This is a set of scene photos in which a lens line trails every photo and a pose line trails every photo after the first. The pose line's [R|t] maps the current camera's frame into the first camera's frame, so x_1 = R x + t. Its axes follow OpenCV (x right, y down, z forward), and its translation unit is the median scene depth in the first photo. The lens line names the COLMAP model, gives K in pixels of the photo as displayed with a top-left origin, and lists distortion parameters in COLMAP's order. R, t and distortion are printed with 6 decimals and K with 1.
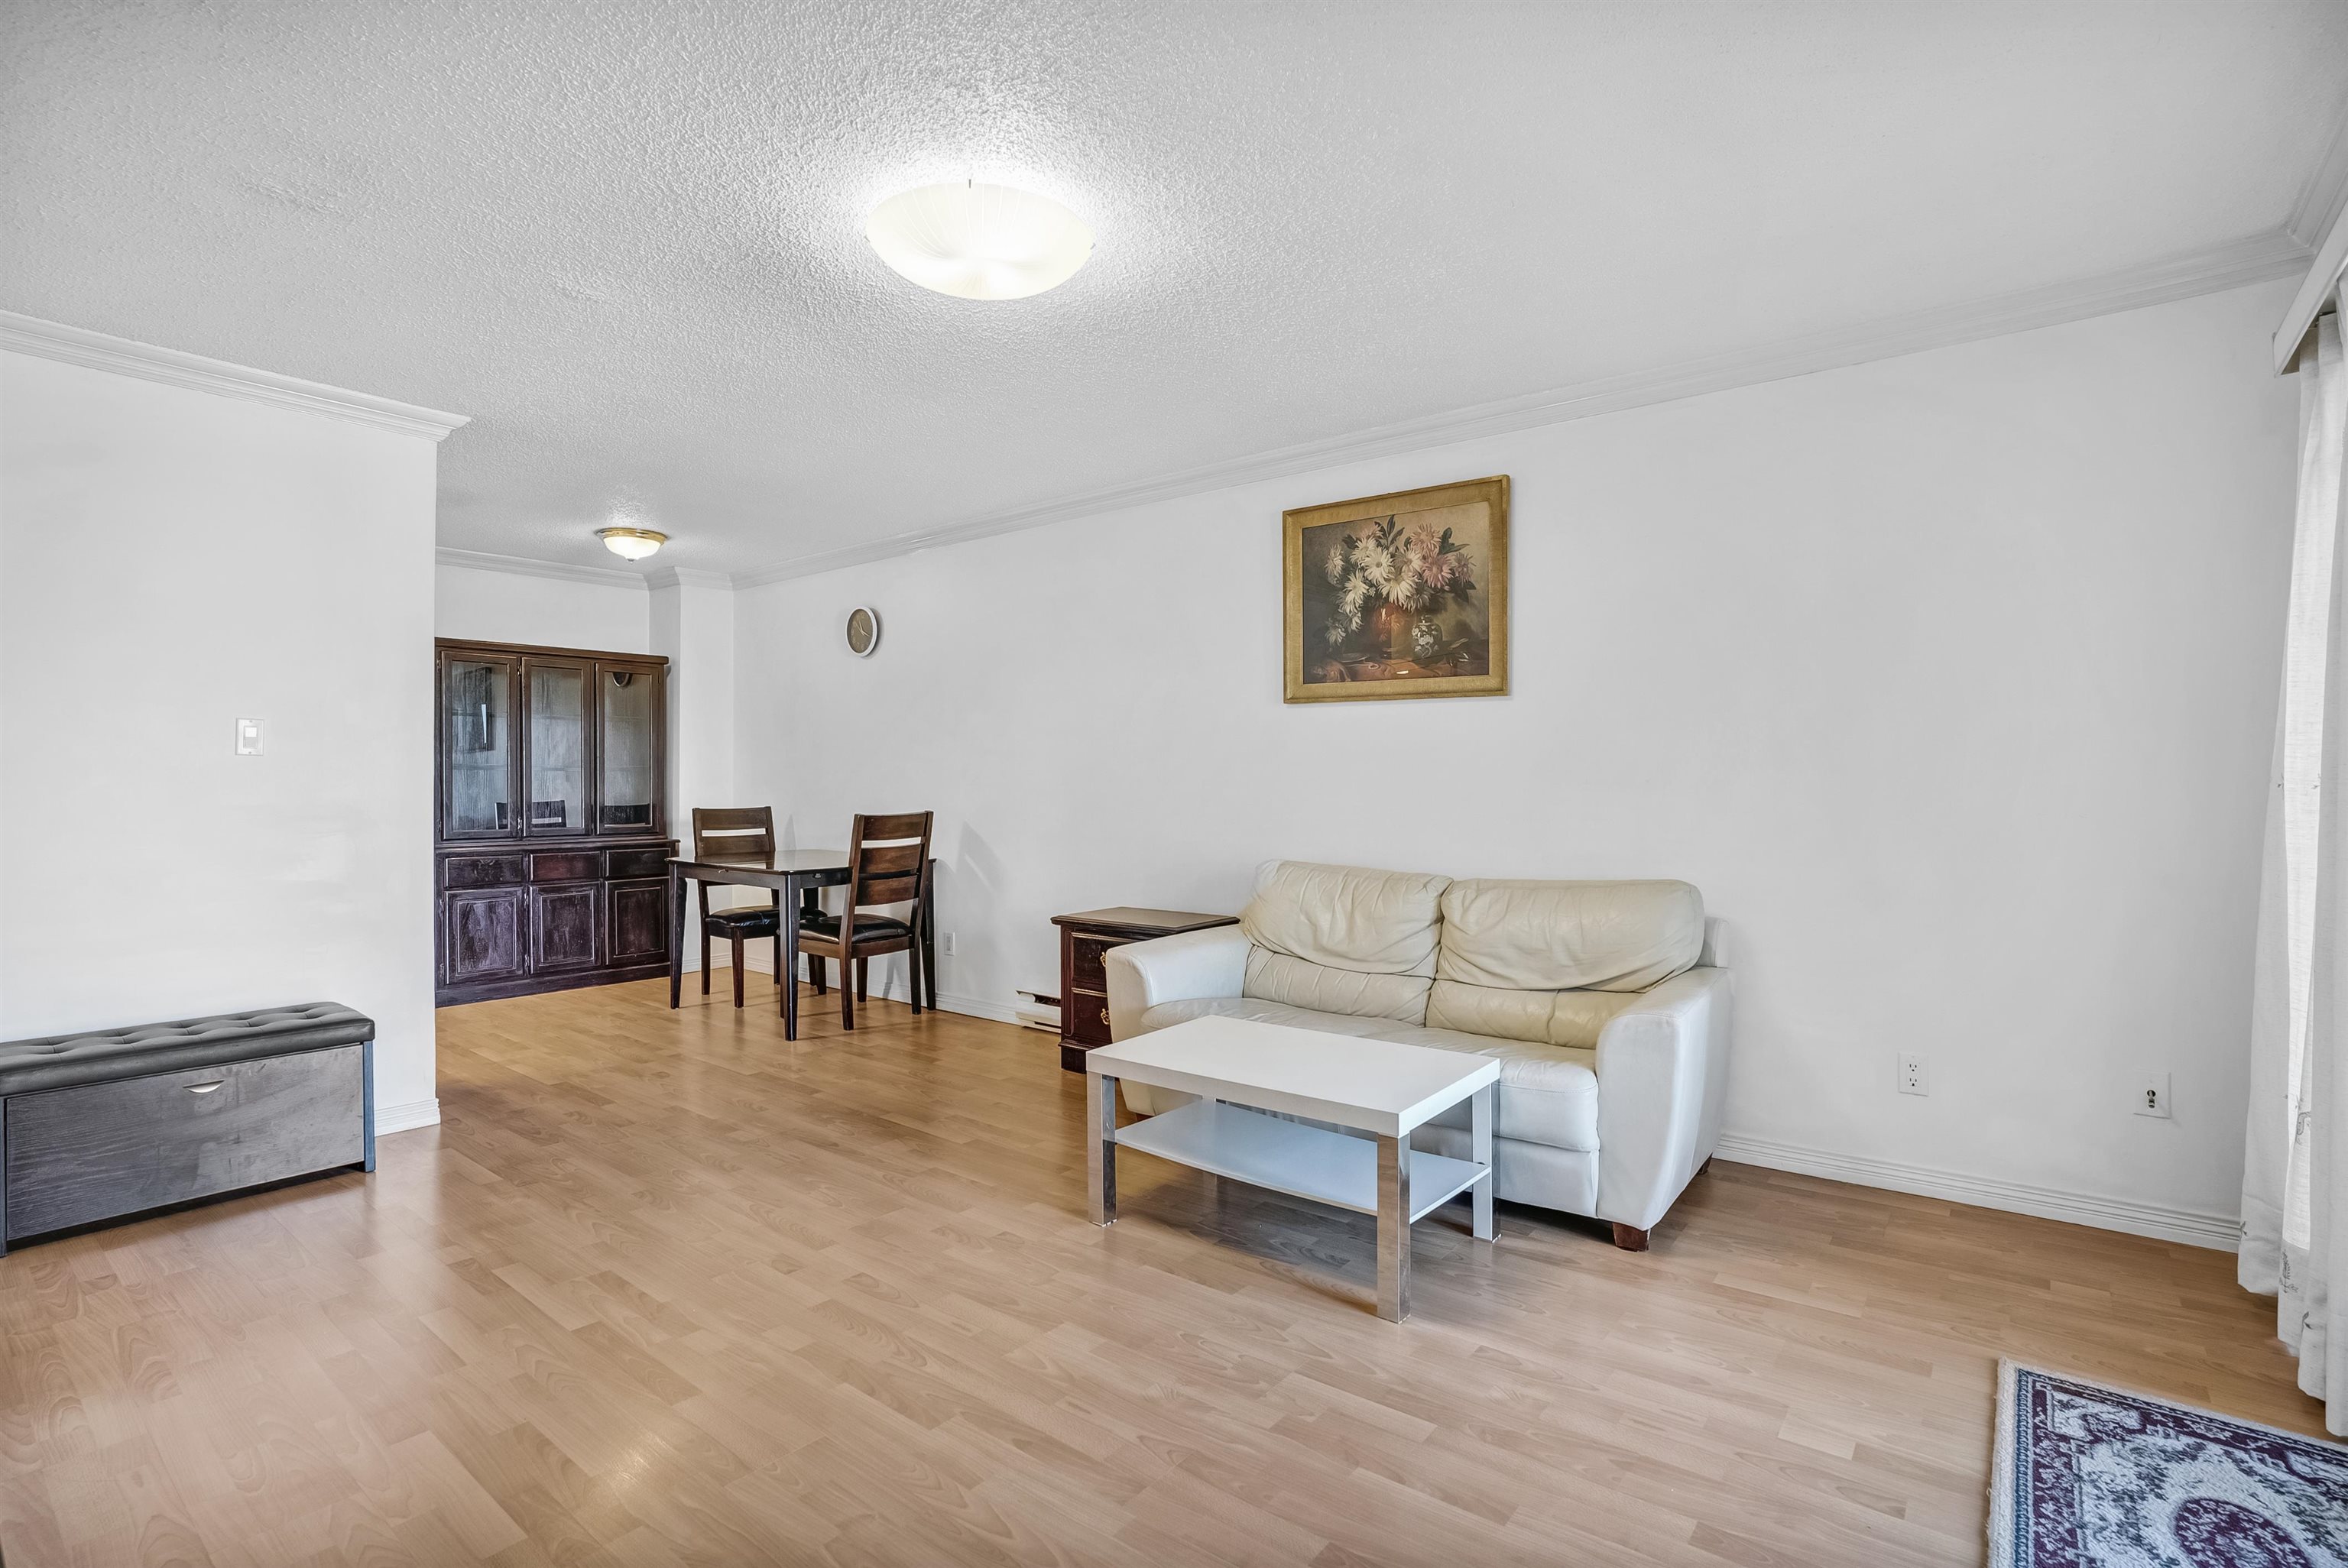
lens RADIAL K [[1109.5, 0, 1164.9], [0, 1109.5, 781.3], [0, 0, 1]] dist [-0.054164, 0.022868]
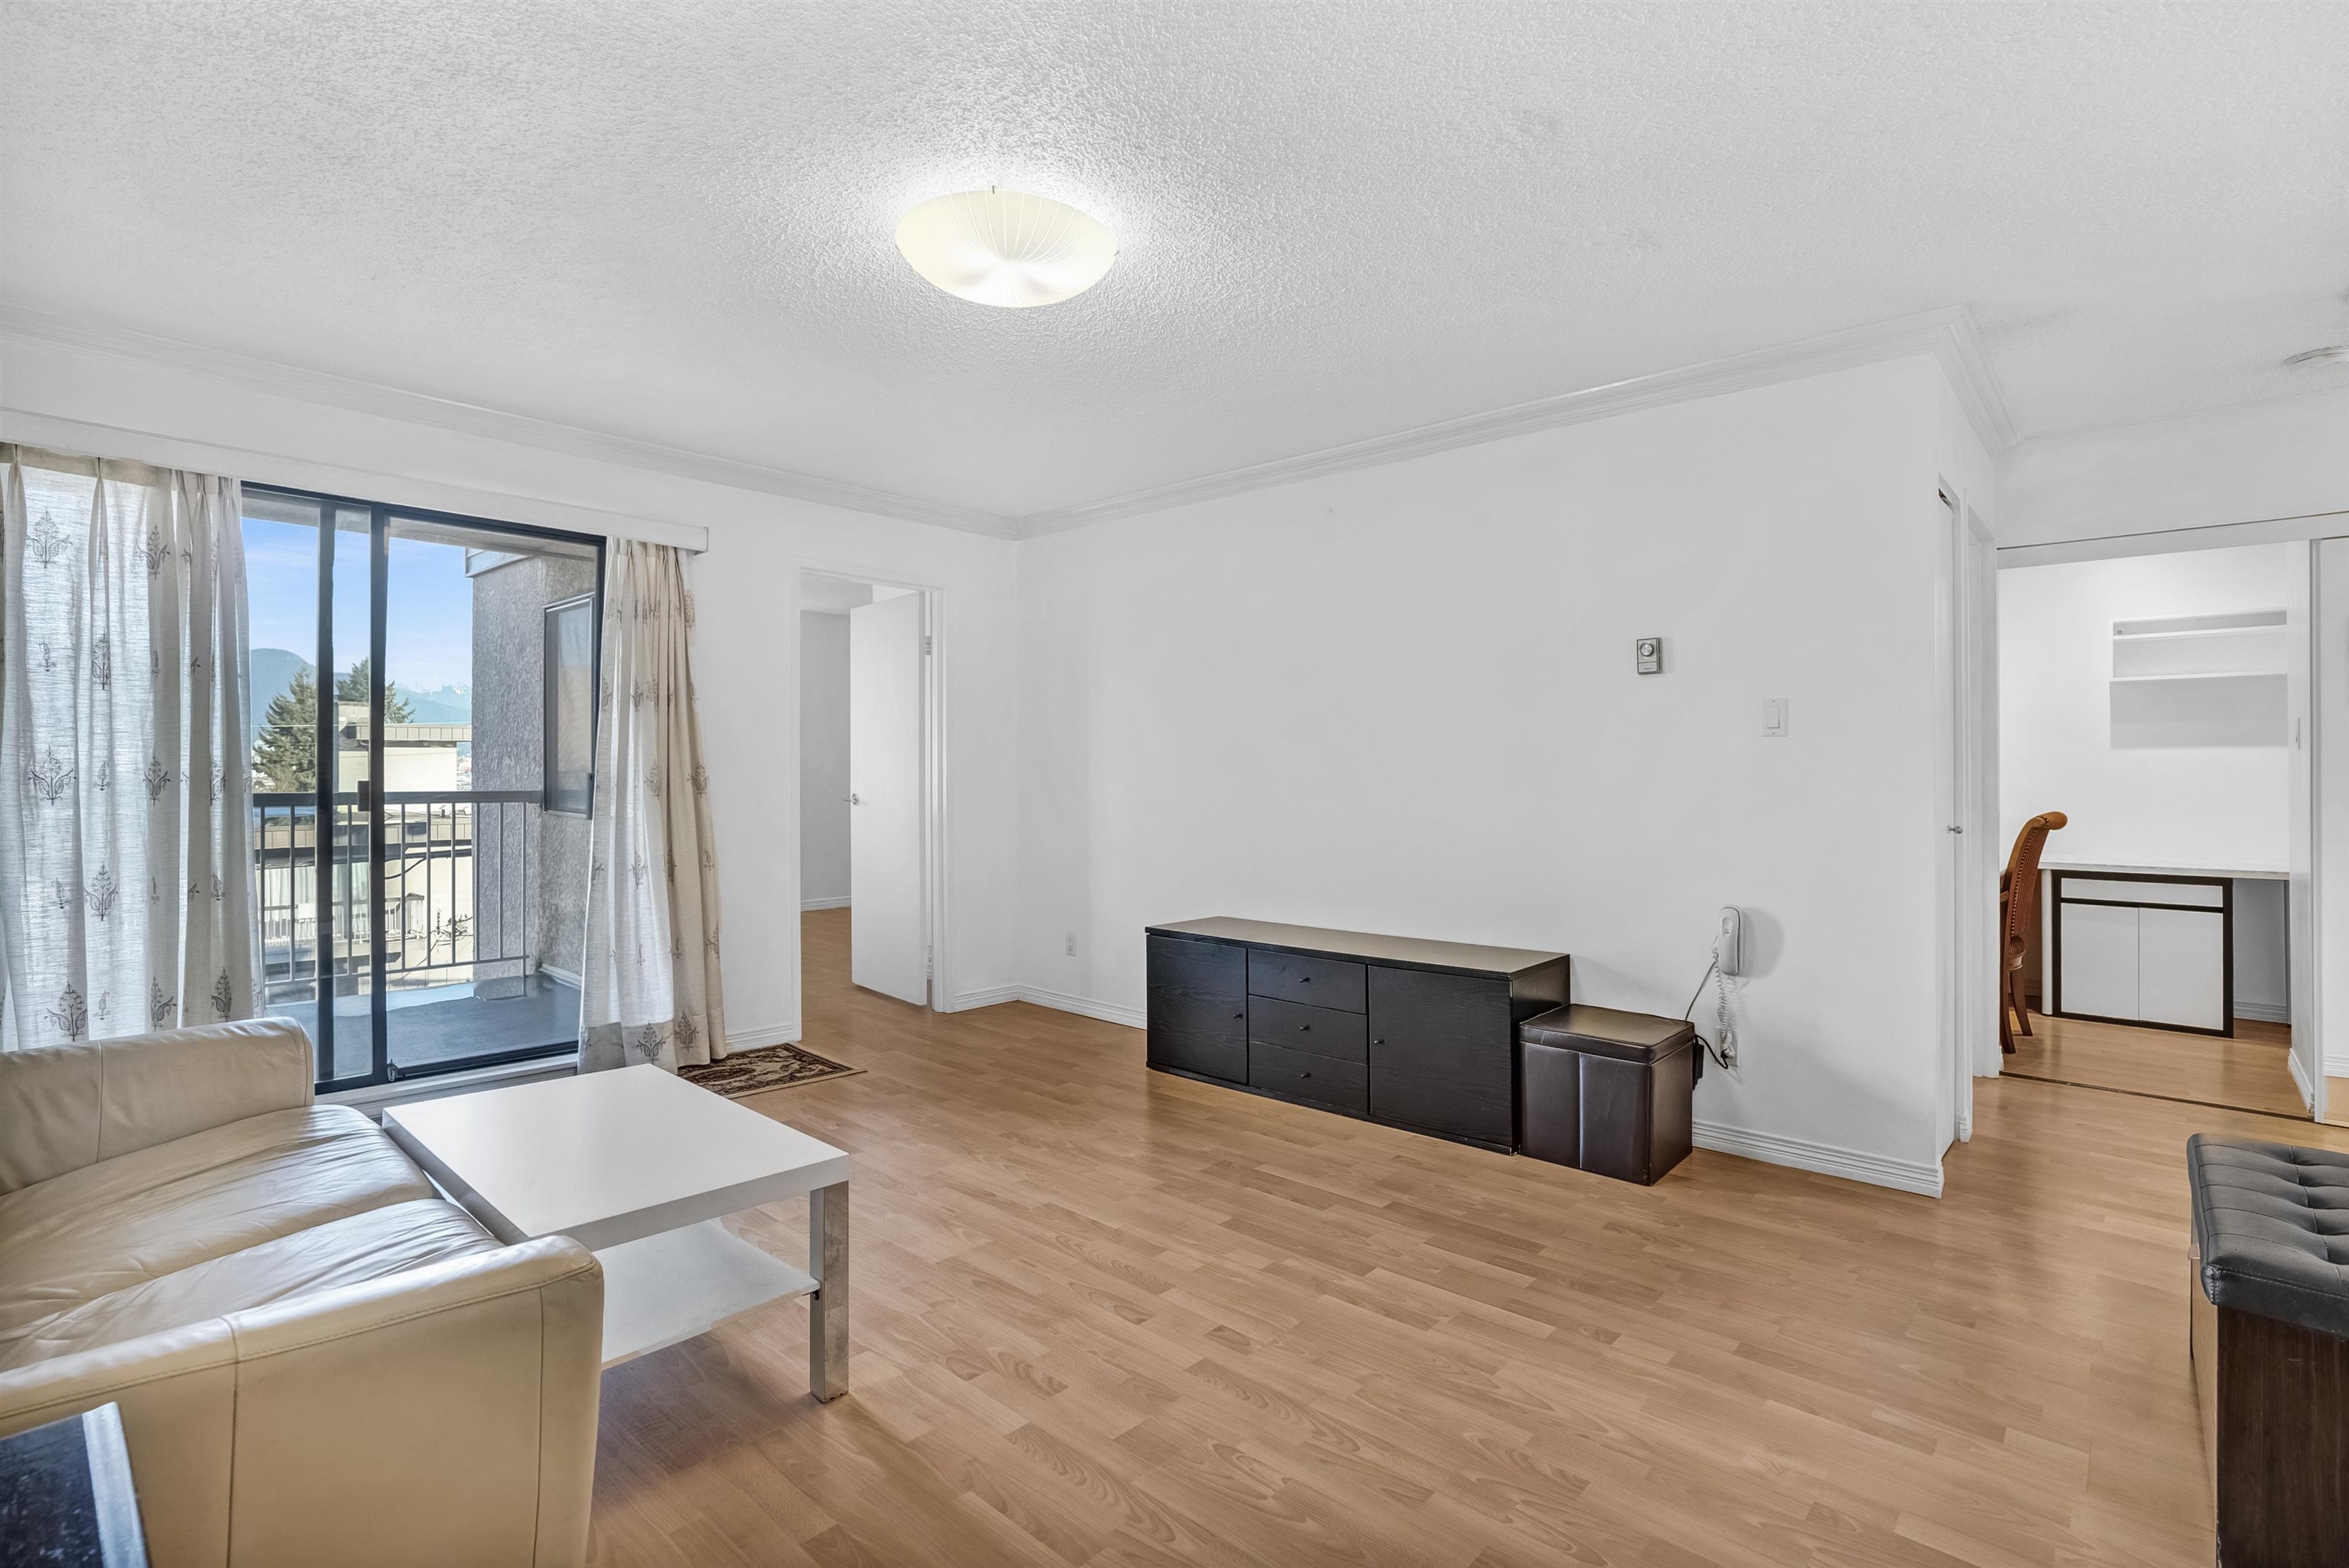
lens RADIAL K [[1110.0, 0, 1177.1], [0, 1110.0, 776.8], [0, 0, 1]] dist [-0.054164, 0.022868]
pose [[-0.998627, -0.002630, 0.052312, -0.225480], [-0.002583, 0.999996, 0.000964, -0.000969], [-0.052314, 0.000827, -0.998630, 1.205107]]
